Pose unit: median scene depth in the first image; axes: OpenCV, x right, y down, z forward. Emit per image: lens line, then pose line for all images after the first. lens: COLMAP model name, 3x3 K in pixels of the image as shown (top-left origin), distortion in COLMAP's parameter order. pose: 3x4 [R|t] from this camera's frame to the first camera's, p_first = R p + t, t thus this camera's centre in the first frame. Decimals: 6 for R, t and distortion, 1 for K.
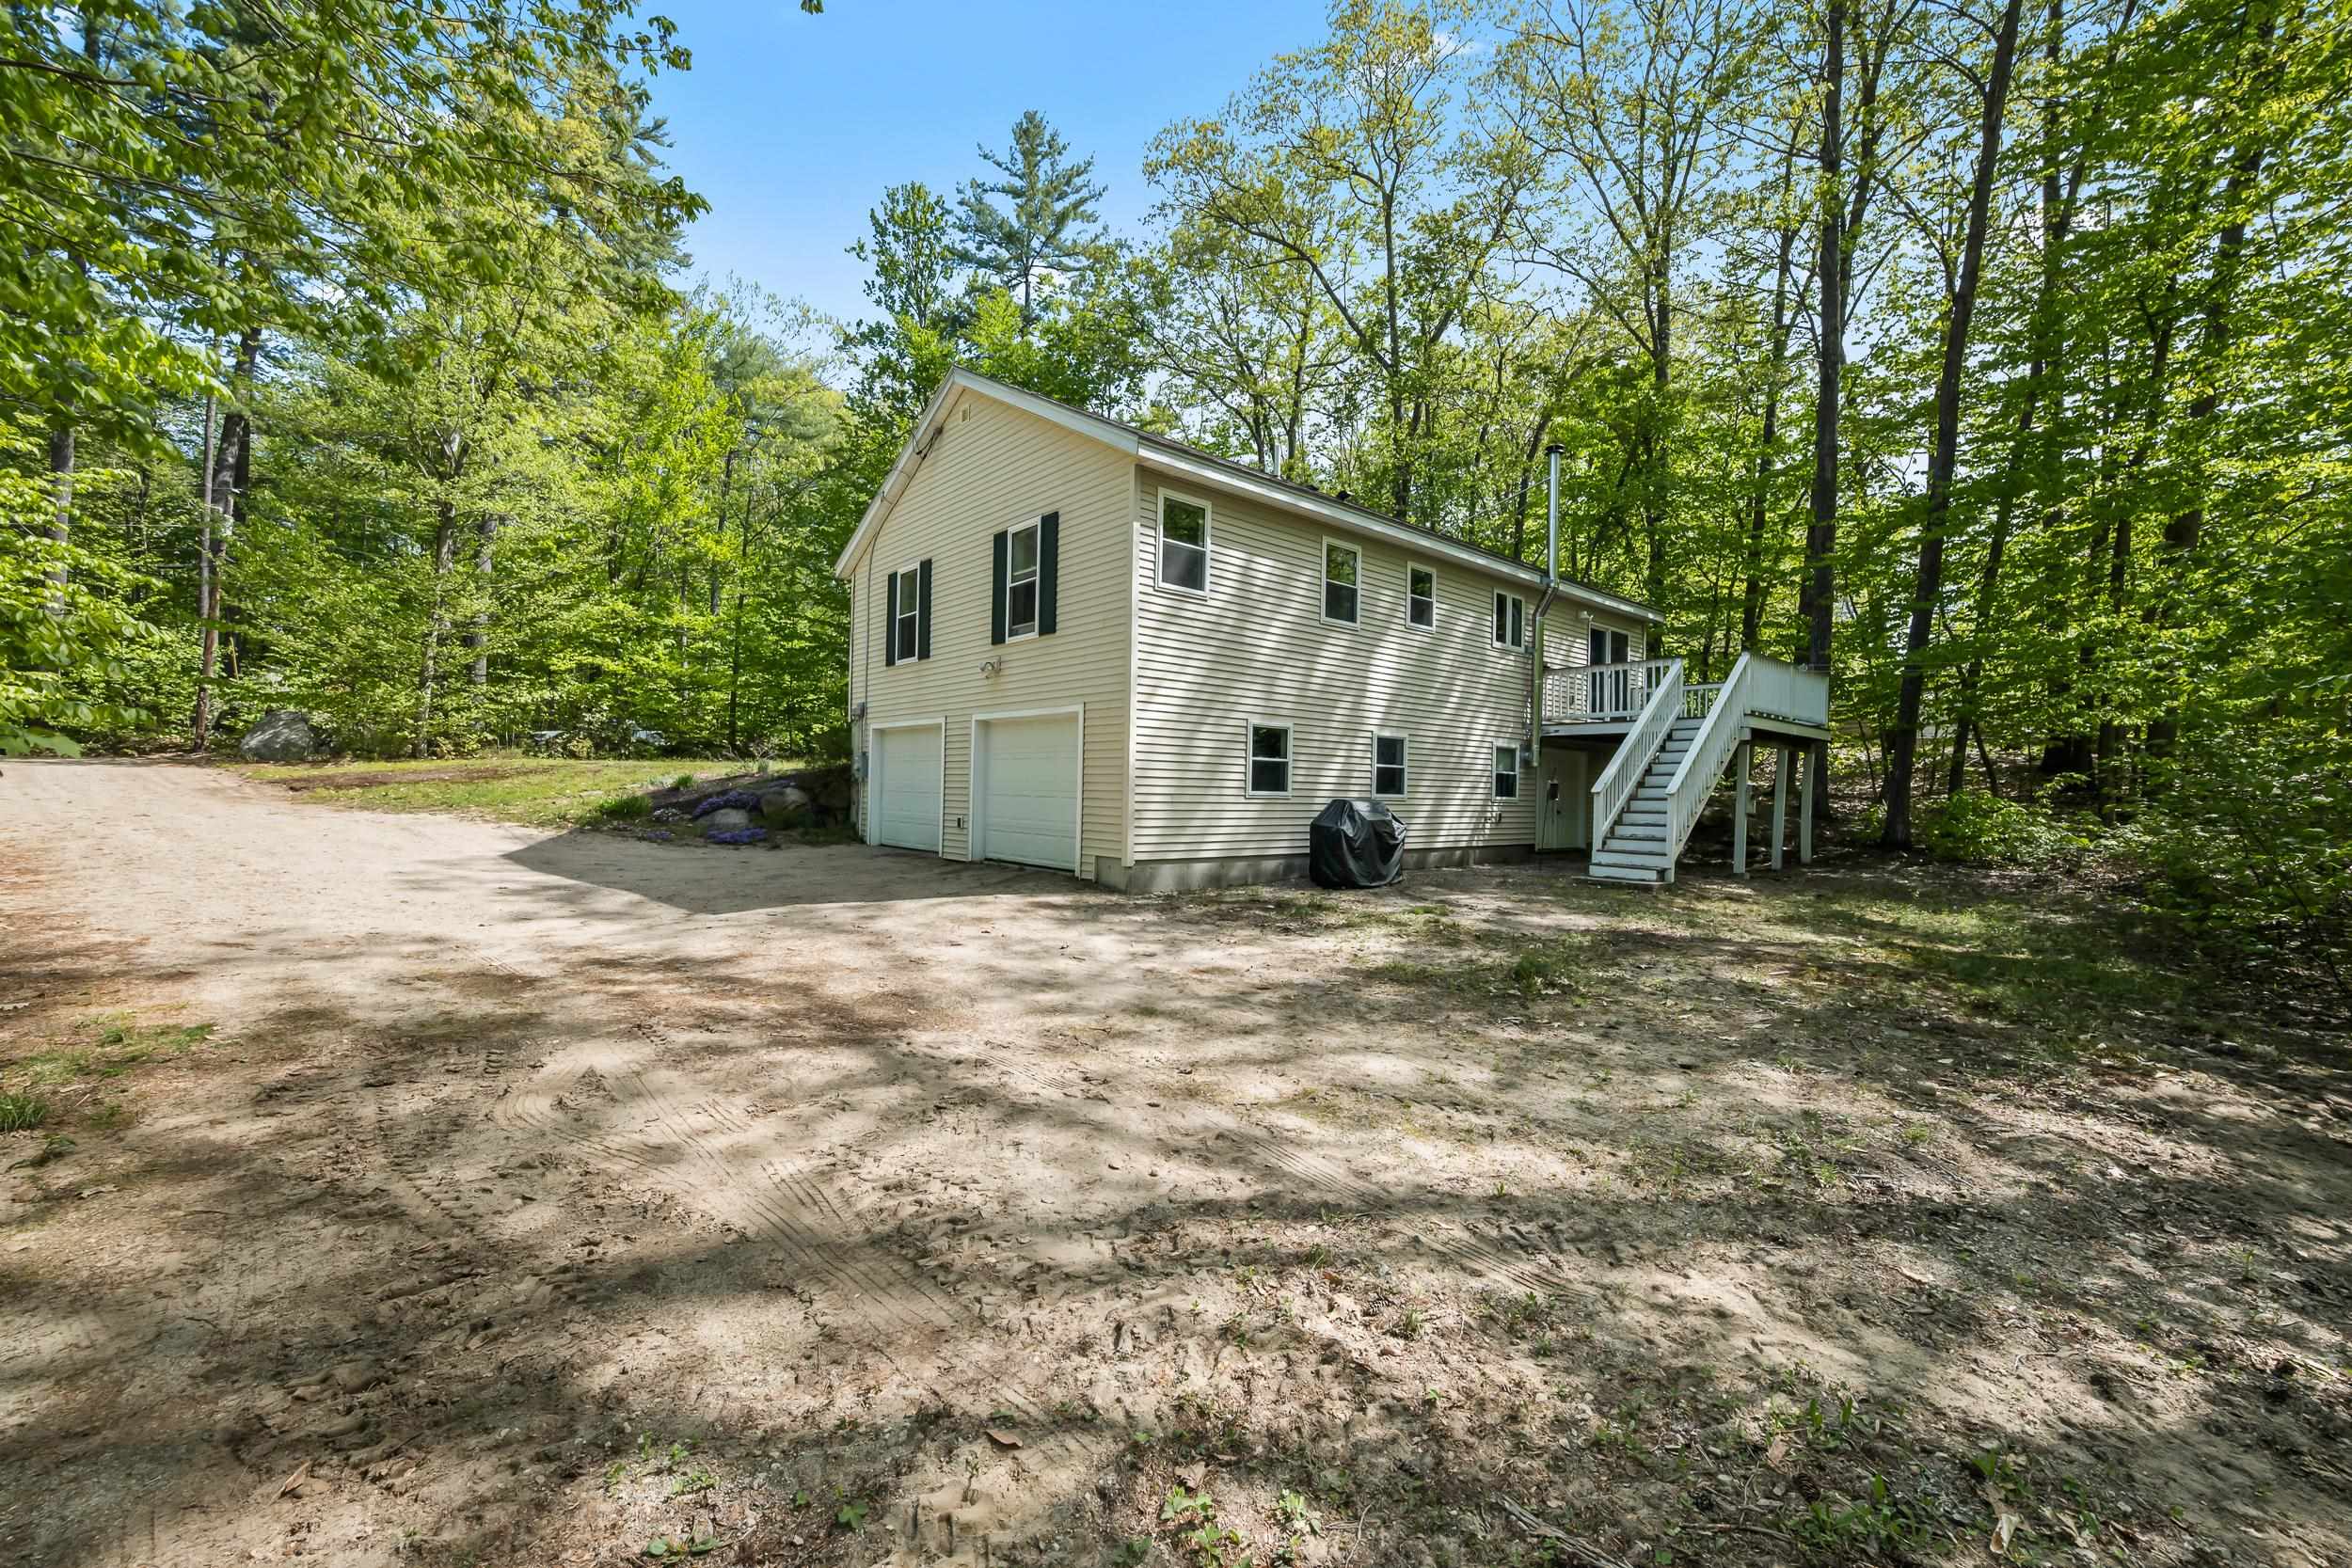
lens RADIAL K [[943.7, 0, 1182.2], [0, 943.7, 776.1], [0, 0, 1]] dist [0.000376, 0.000575]
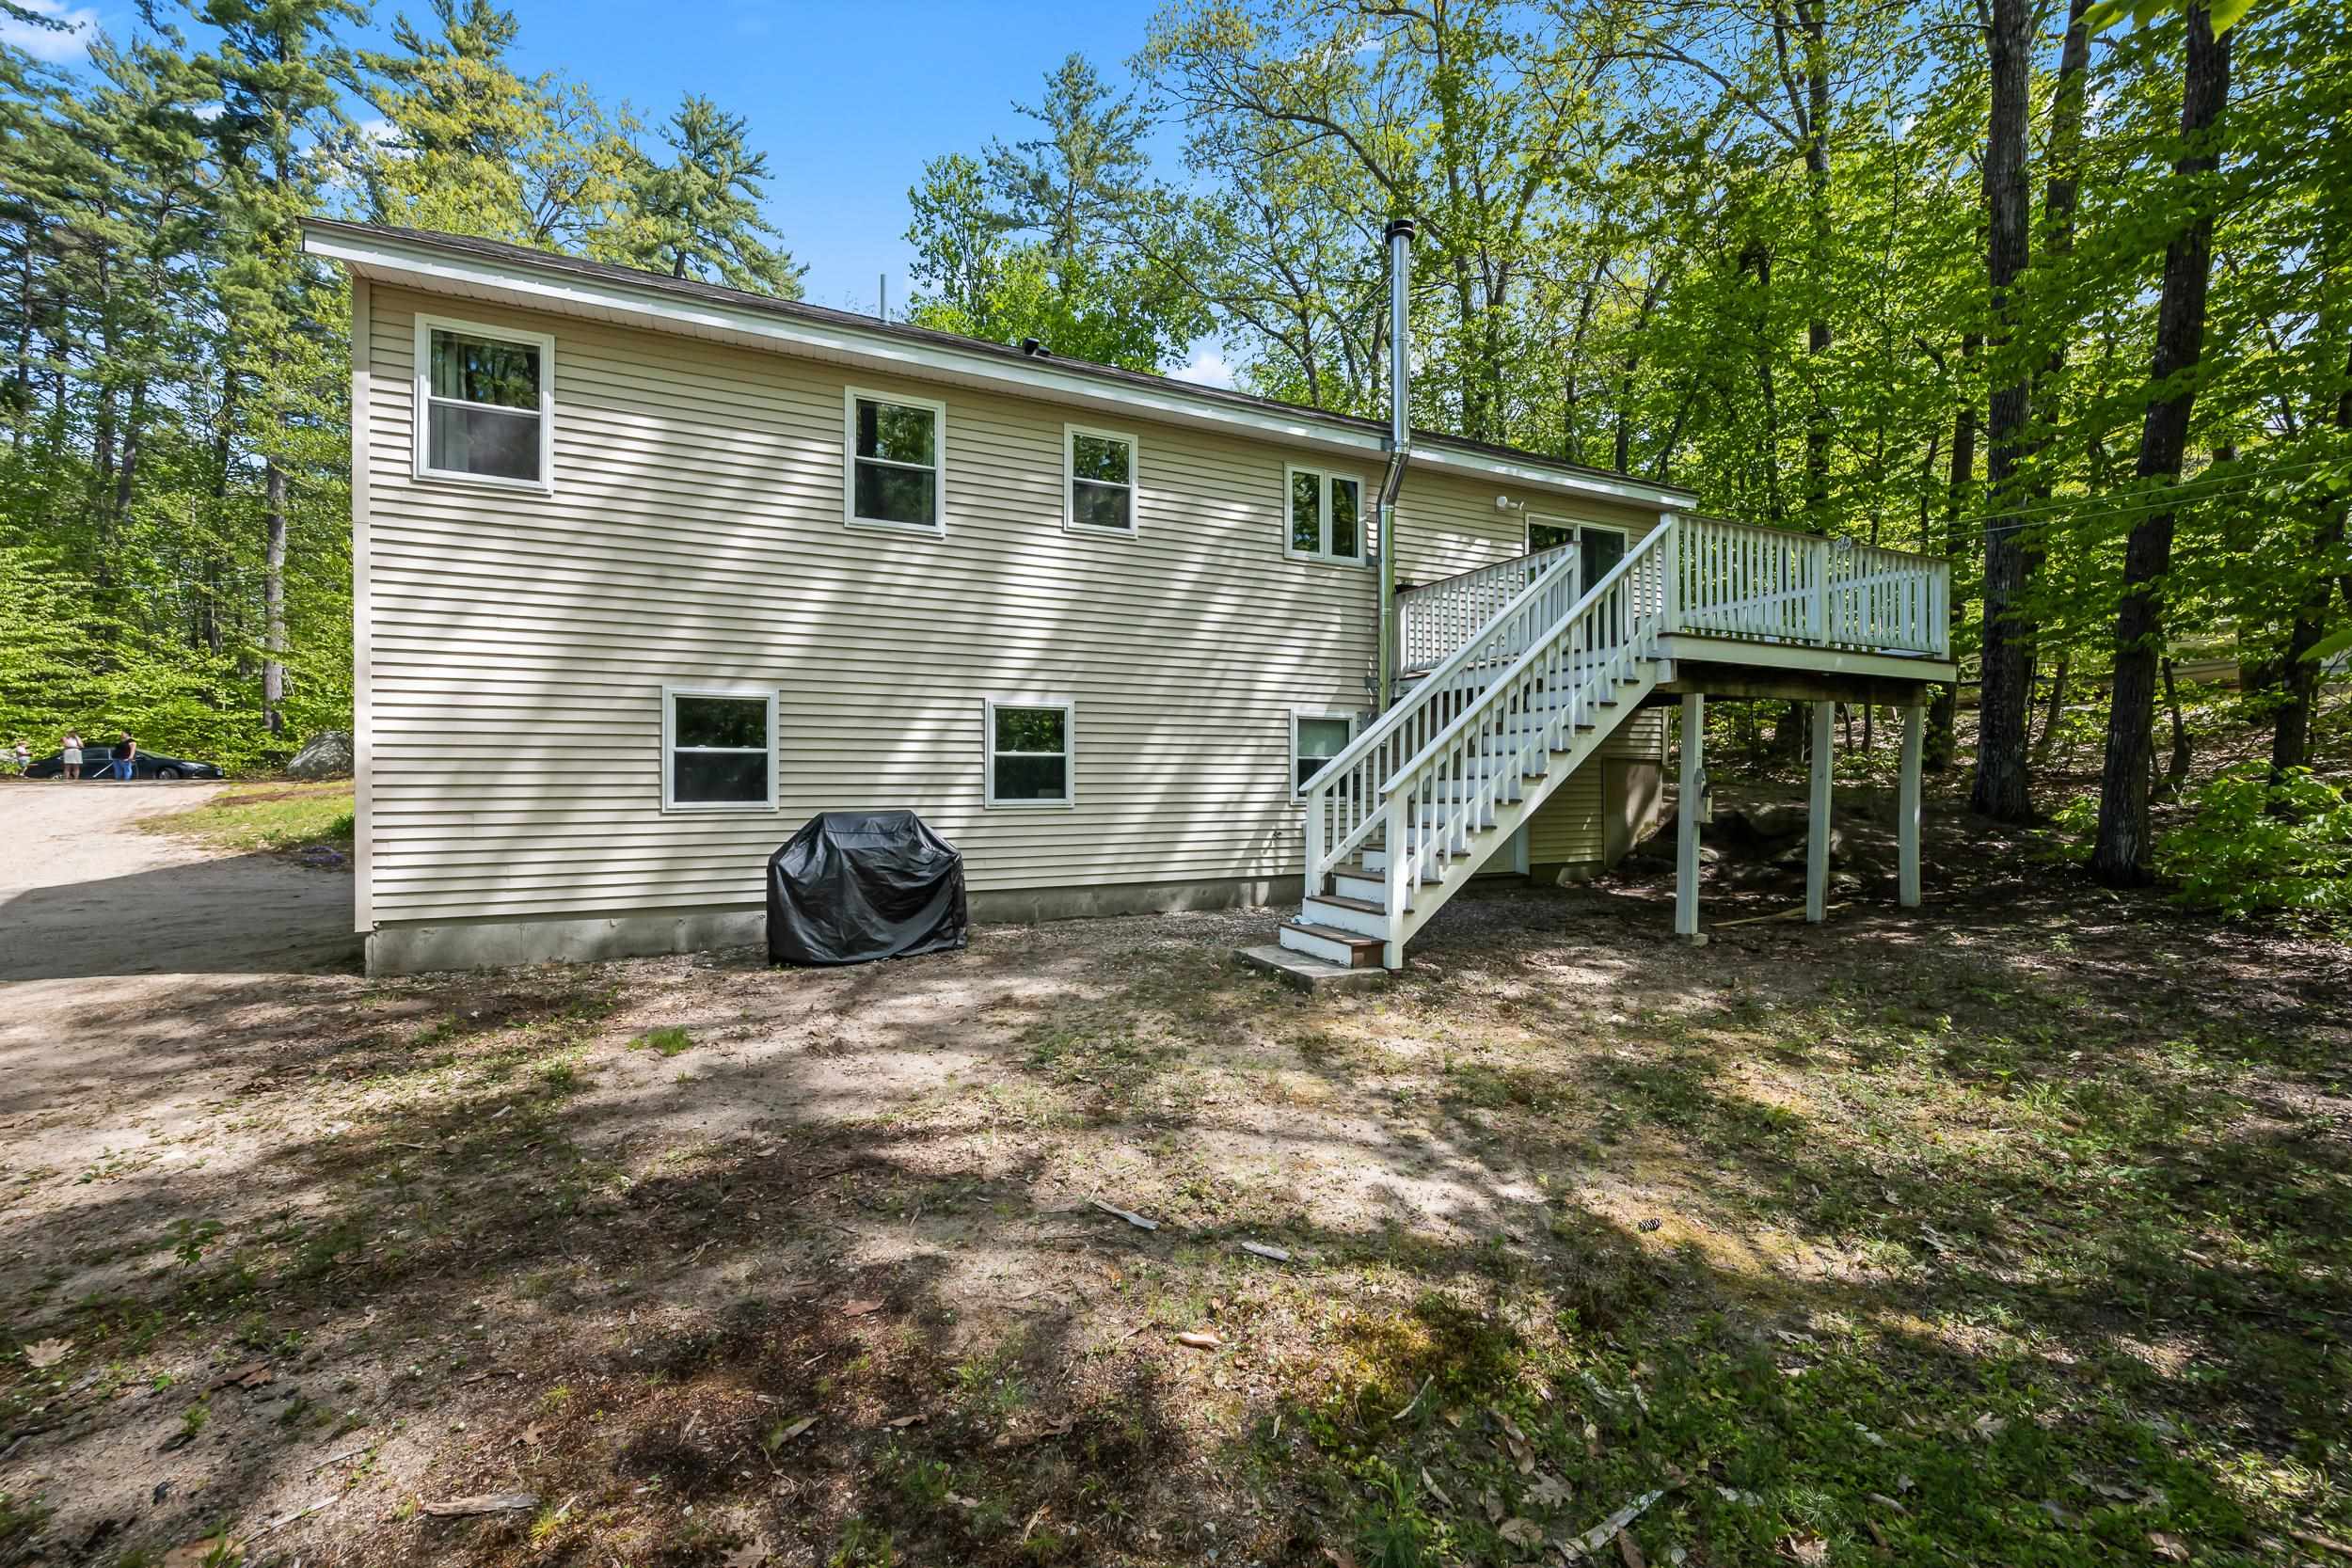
lens RADIAL K [[929.0, 0, 1188.2], [0, 929.0, 768.5], [0, 0, 1]] dist [0.000965, -0.000154]
pose [[0.961184, -0.026155, -0.274665, 0.478447], [0.025207, 0.999658, -0.006982, 0.005871], [0.274753, -0.000213, 0.961515, 0.429838]]
